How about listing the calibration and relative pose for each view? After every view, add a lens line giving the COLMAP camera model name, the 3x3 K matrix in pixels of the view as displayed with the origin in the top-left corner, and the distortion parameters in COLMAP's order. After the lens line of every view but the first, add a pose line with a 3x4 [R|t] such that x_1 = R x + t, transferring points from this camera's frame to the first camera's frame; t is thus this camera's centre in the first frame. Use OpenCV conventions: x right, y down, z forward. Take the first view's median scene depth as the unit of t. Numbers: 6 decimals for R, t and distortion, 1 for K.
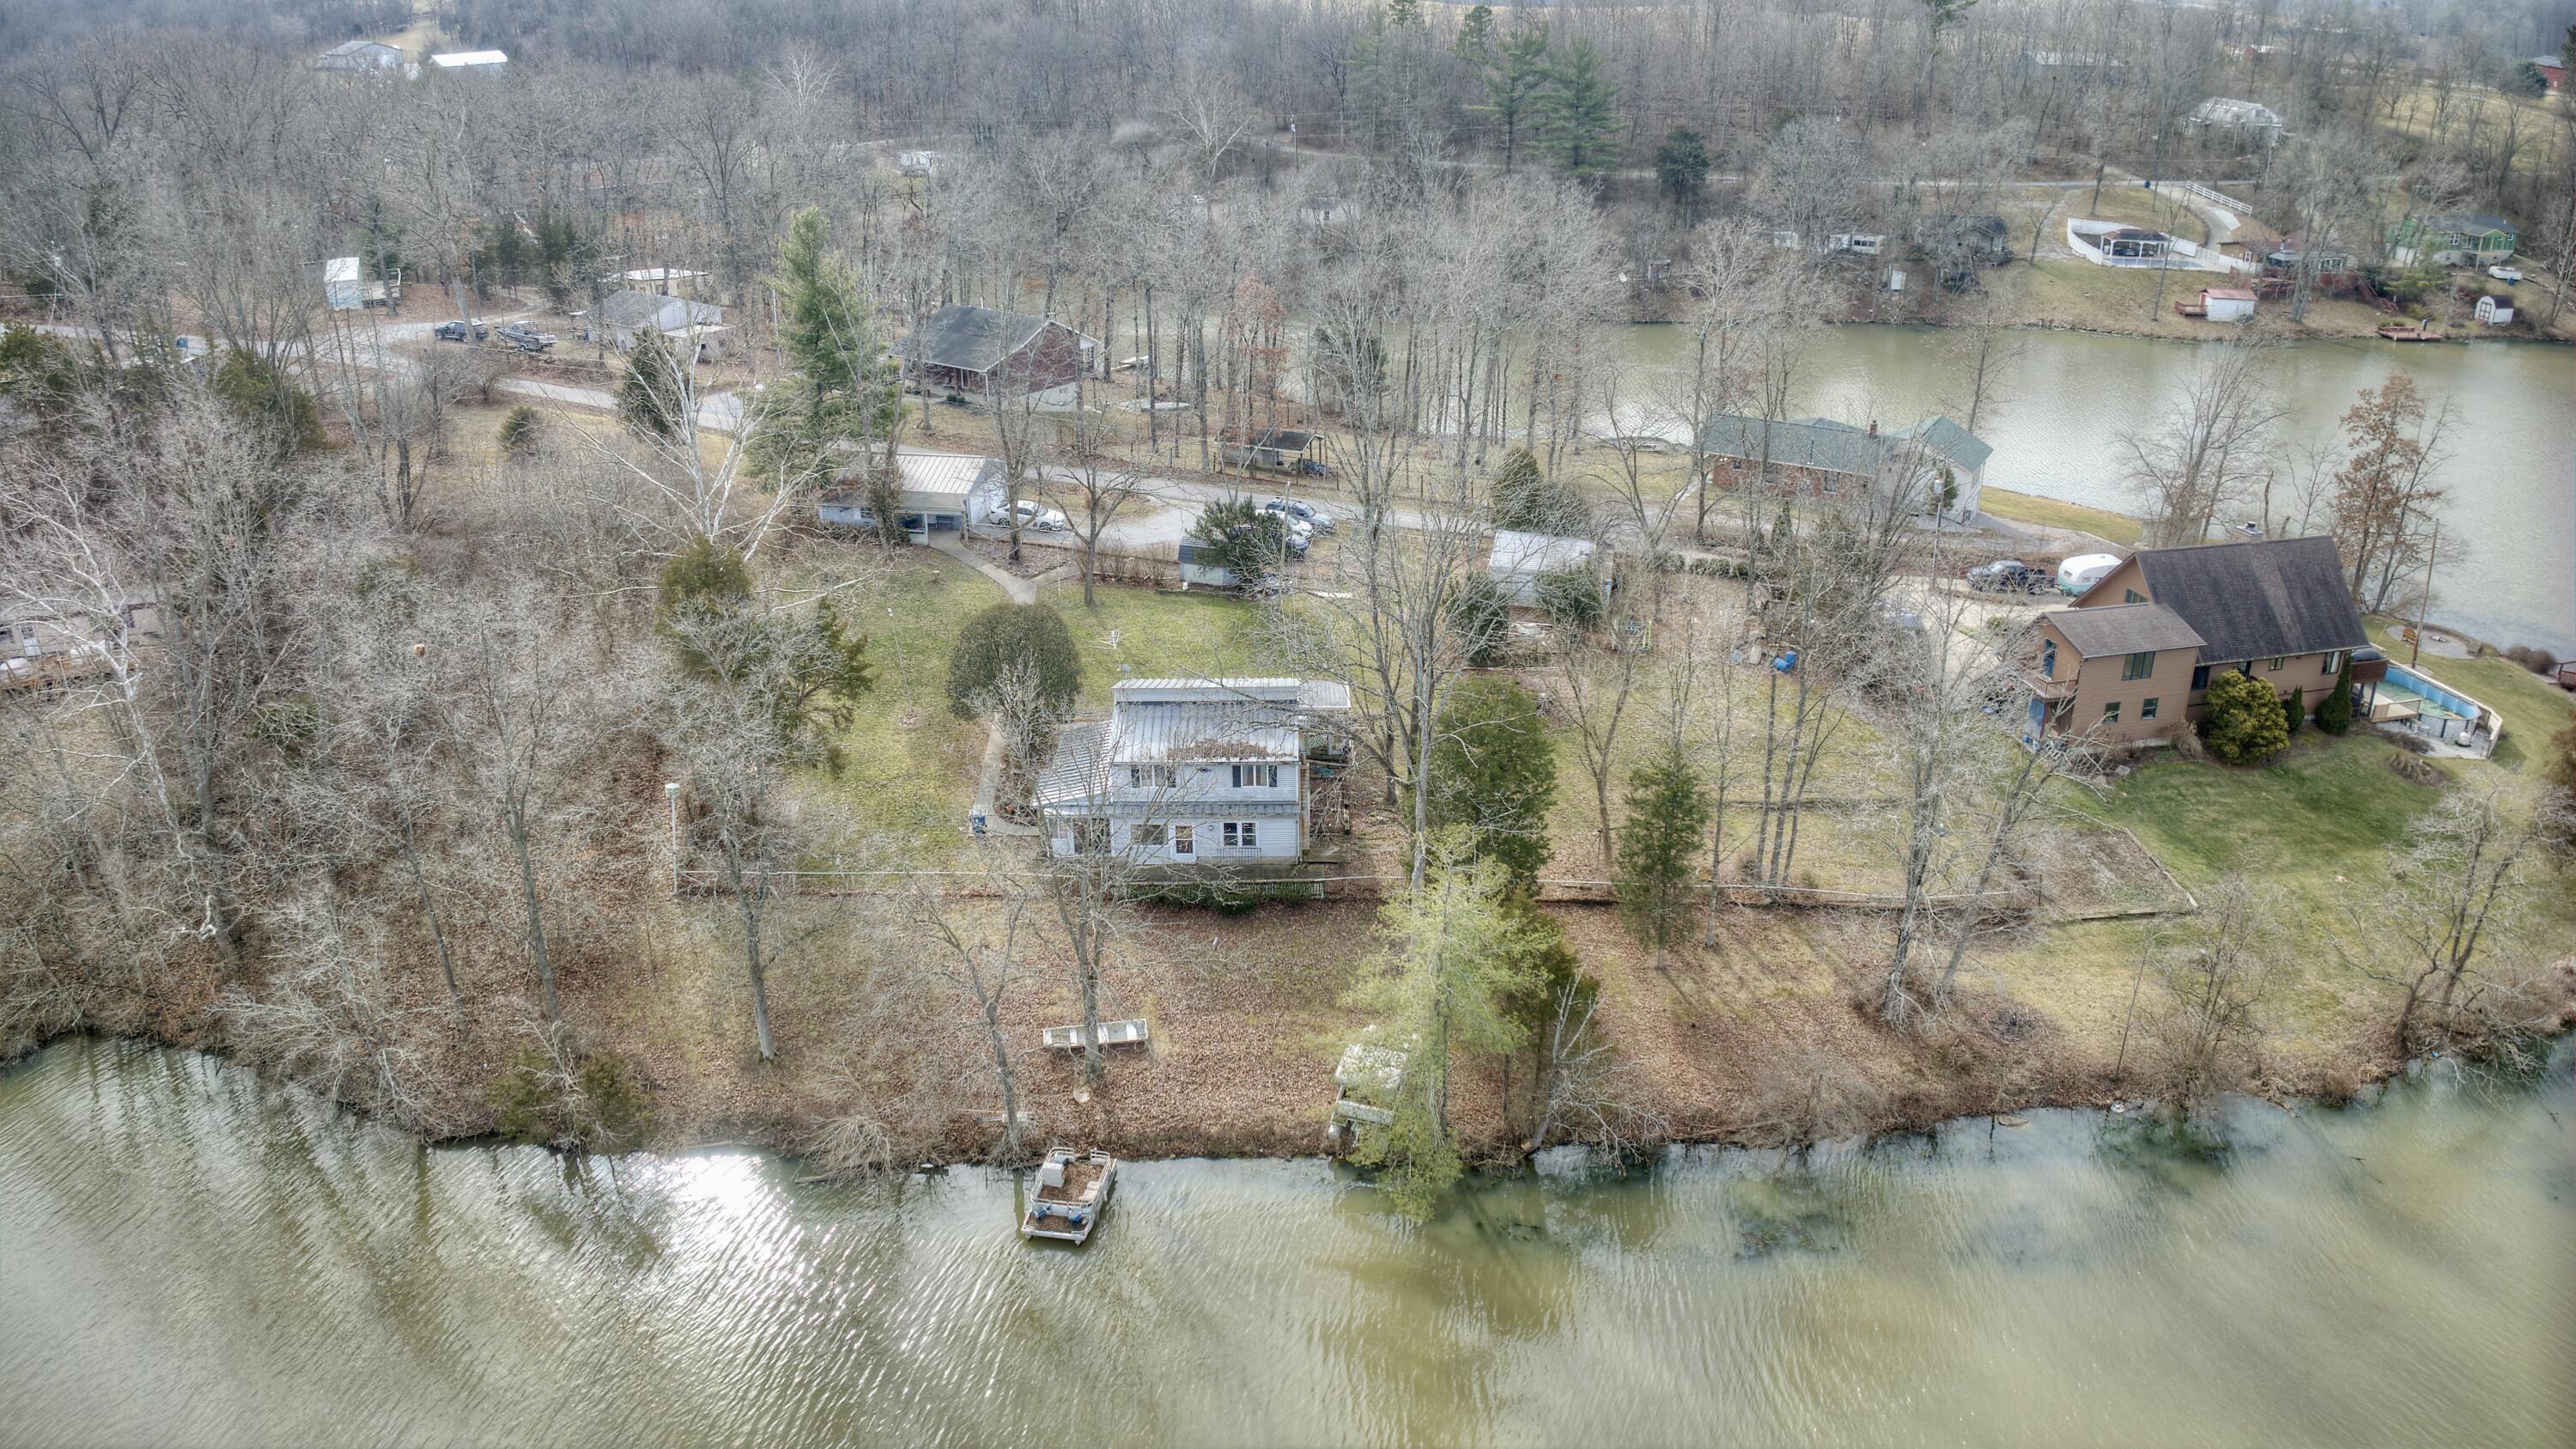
lens RADIAL K [[1779.1, 0, 1275.9], [0, 1779.1, 764.6], [0, 0, 1]] dist [-0.102889, -0.010573]
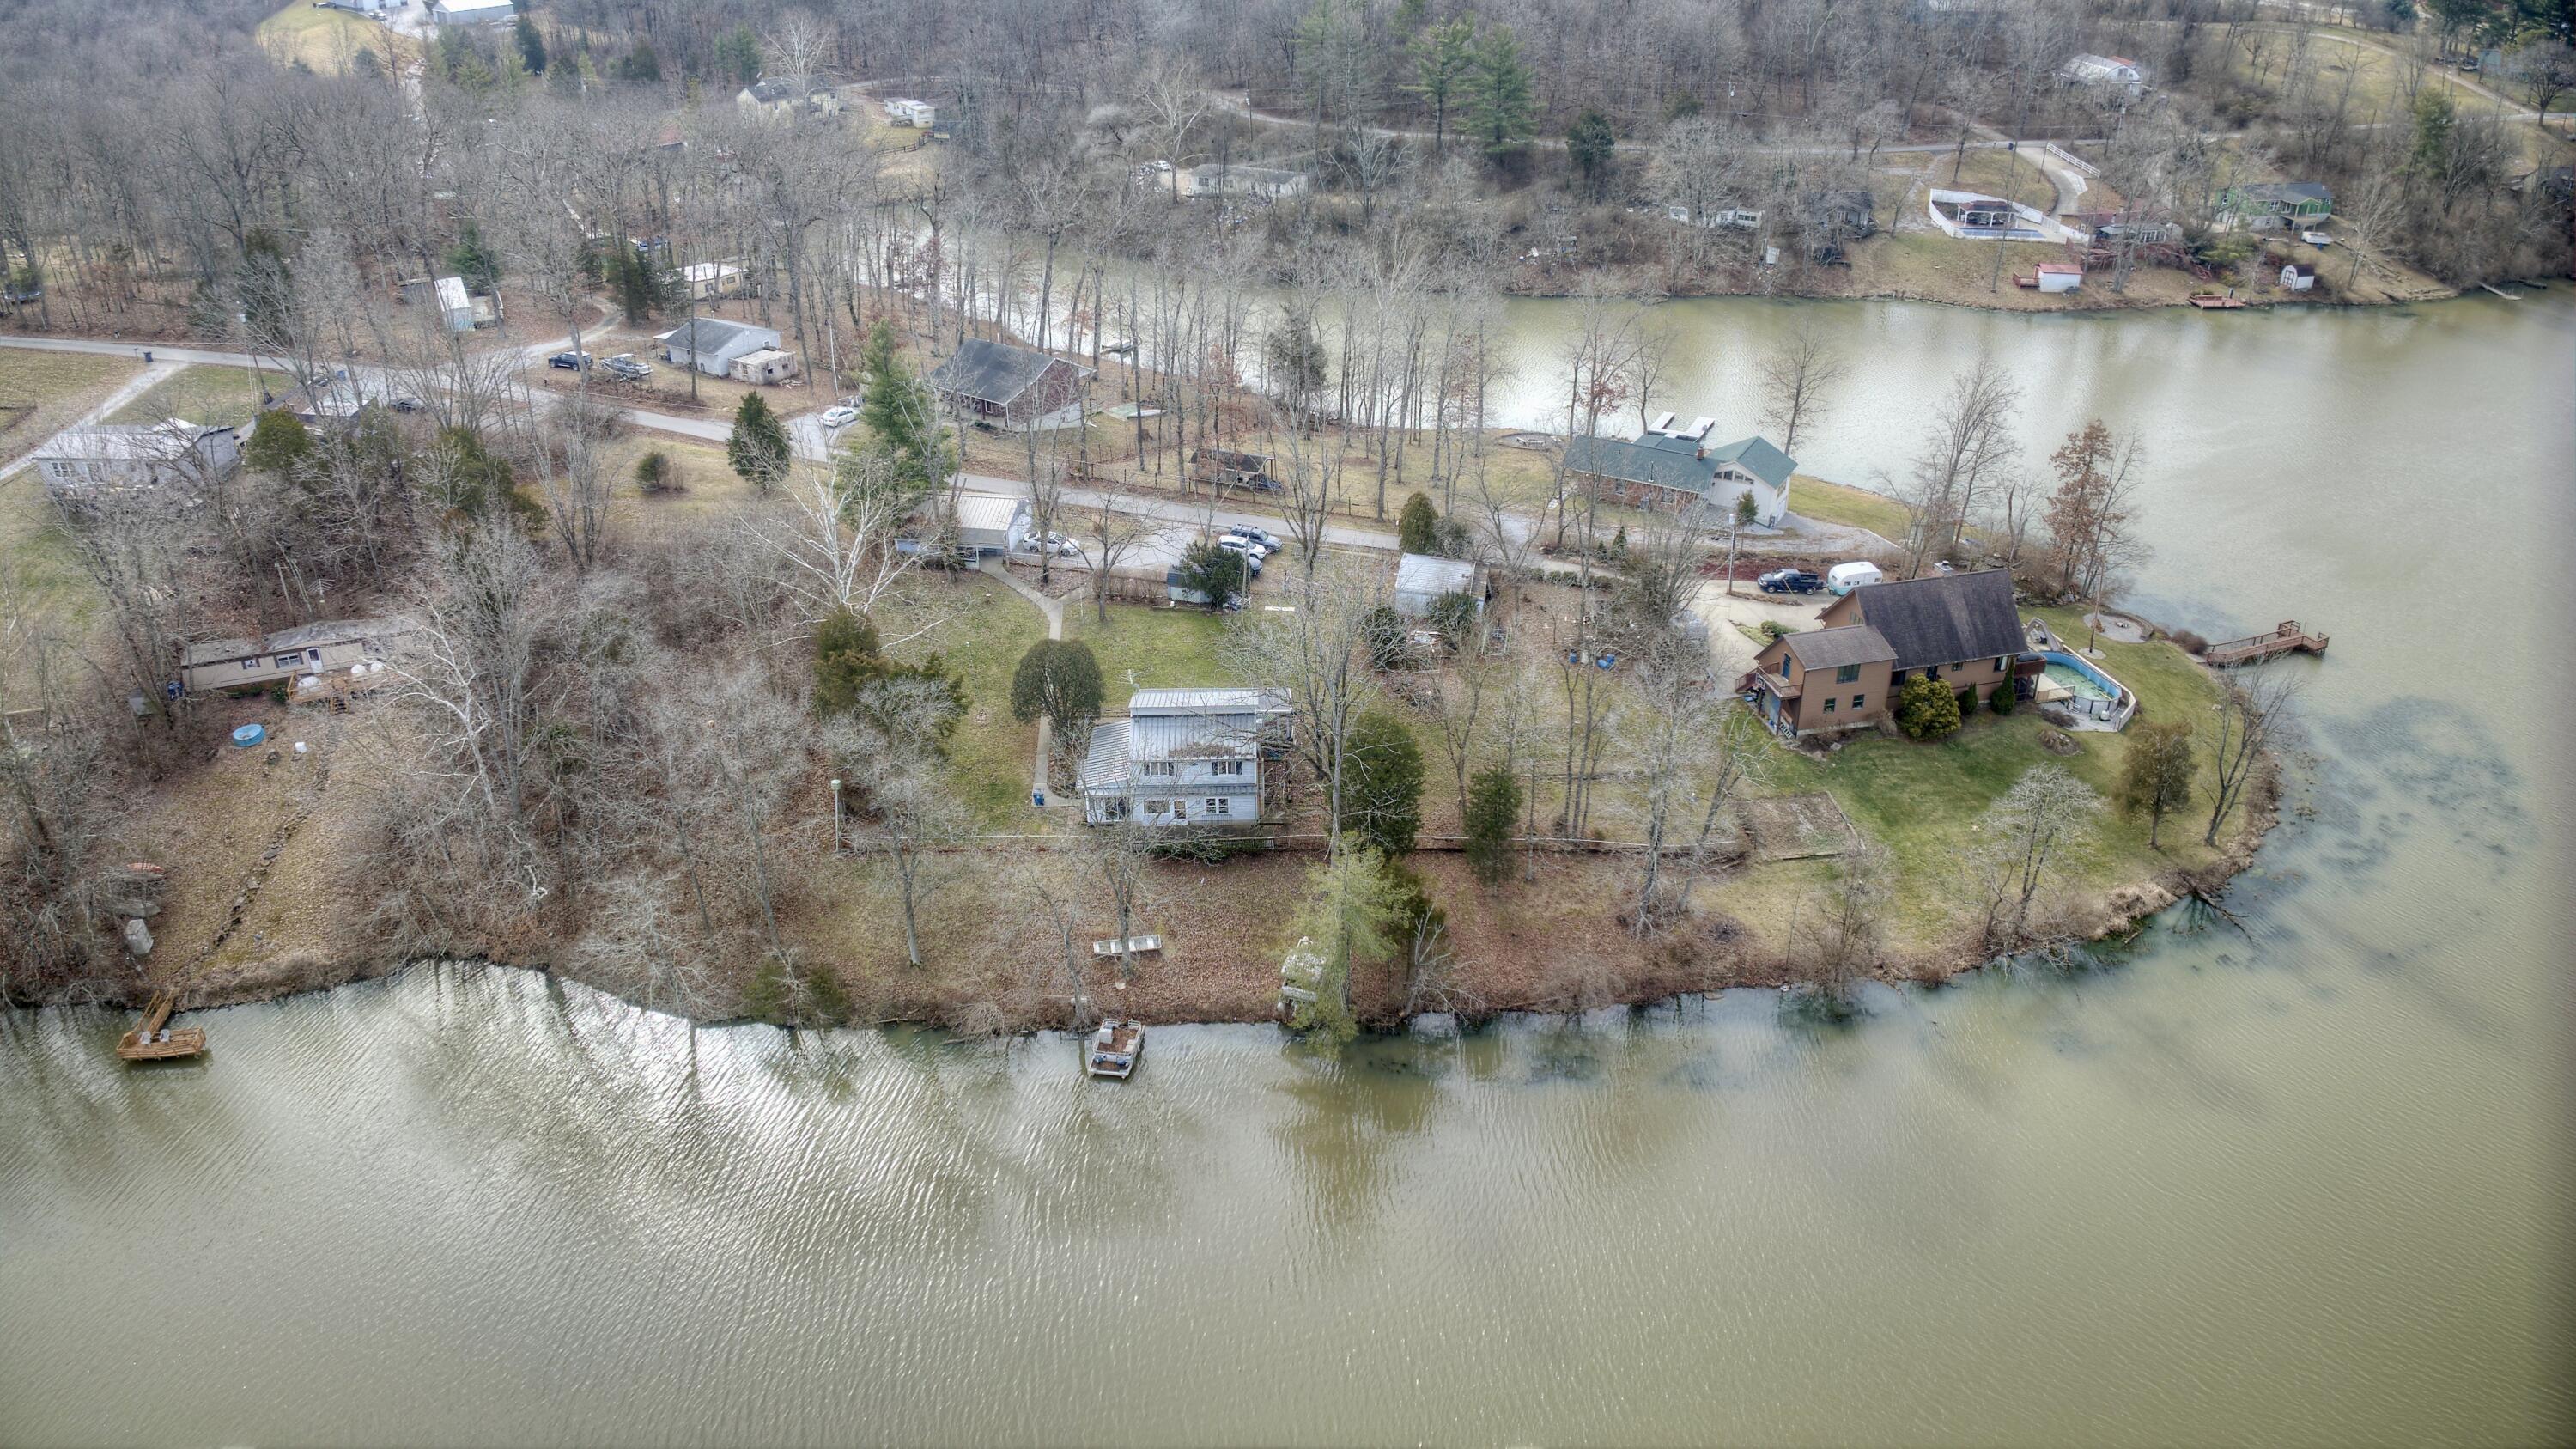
lens RADIAL K [[1779.1, 0, 1275.9], [0, 1779.1, 764.6], [0, 0, 1]] dist [-0.102889, -0.010573]
pose [[0.999698, -0.009636, 0.022605, -0.004235], [0.007590, 0.996010, 0.088918, -0.115872], [-0.023371, -0.088720, 0.995782, -0.436996]]
